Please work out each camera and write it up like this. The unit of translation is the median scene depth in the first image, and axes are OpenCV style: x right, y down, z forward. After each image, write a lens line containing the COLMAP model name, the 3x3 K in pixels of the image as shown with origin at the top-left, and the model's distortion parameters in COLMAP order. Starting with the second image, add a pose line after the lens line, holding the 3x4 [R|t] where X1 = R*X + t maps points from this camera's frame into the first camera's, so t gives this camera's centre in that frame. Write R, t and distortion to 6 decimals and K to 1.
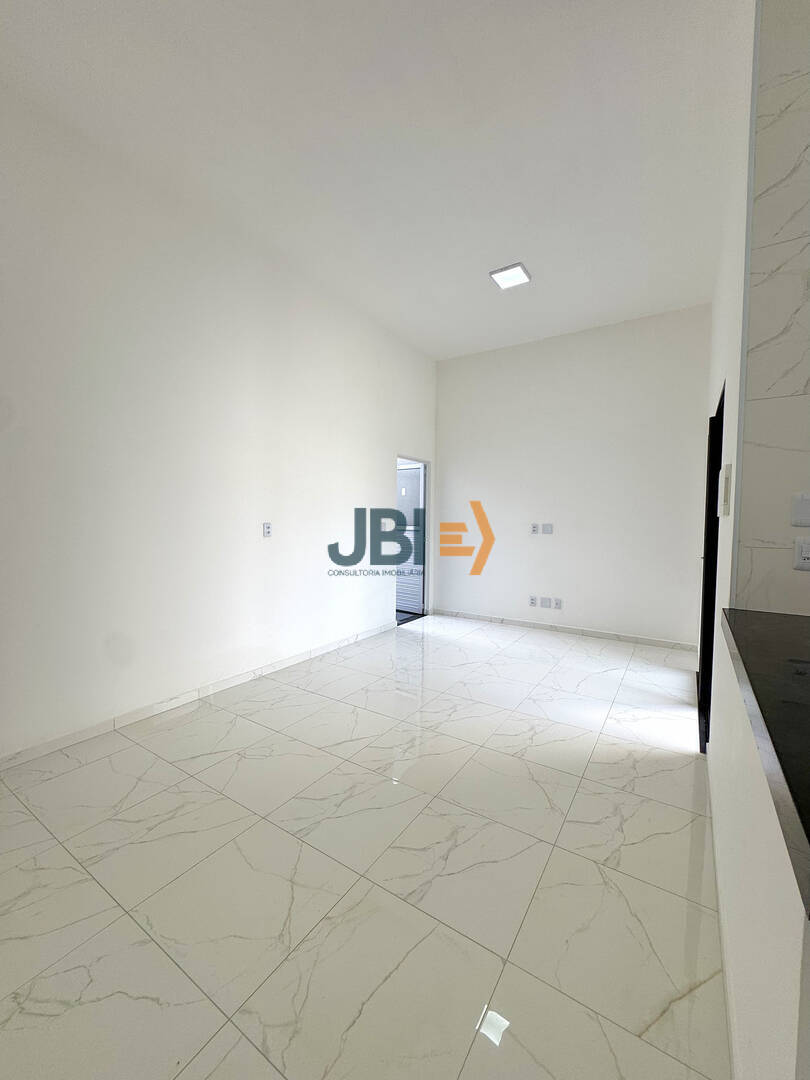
lens RADIAL K [[430.1, 0, 406.5], [0, 430.1, 551.6], [0, 0, 1]] dist [-0.000423, 0.000198]
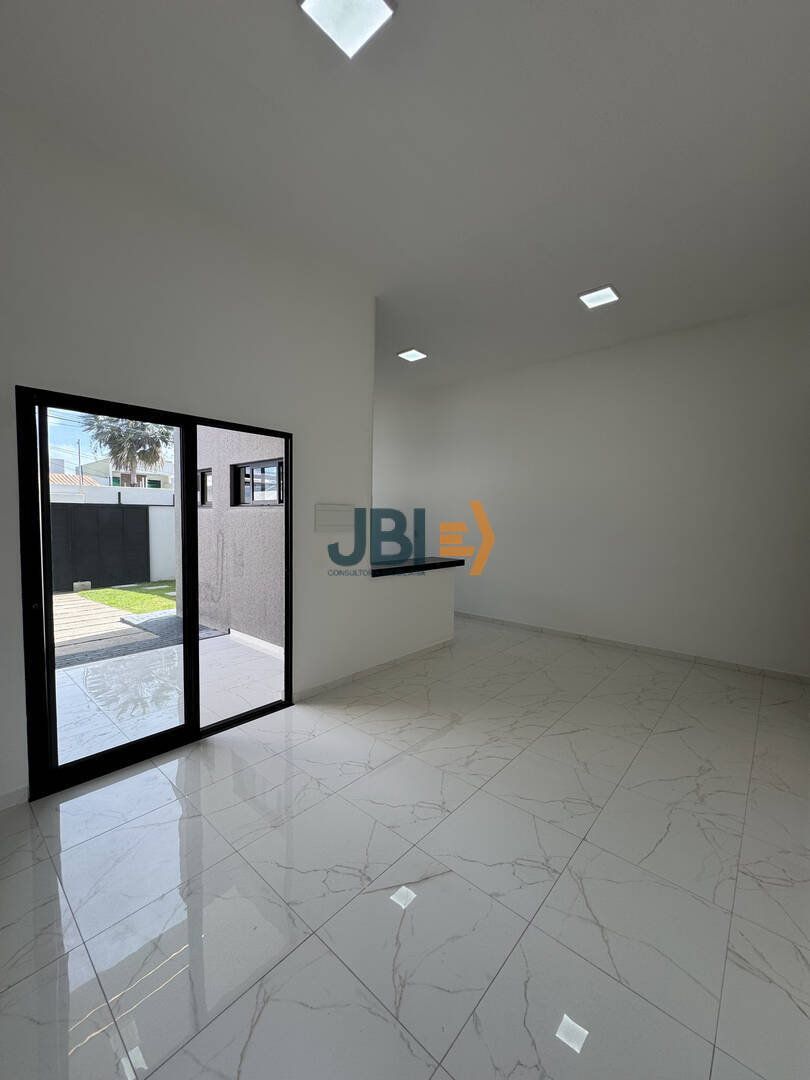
lens RADIAL K [[429.4, 0, 406.1], [0, 429.4, 538.2], [0, 0, 1]] dist [-0.002316, -0.000066]
pose [[-0.989060, -0.031894, 0.144025, 0.079963], [-0.013666, 0.991959, 0.125818, -0.121395], [-0.146880, 0.122474, -0.981543, 1.152609]]
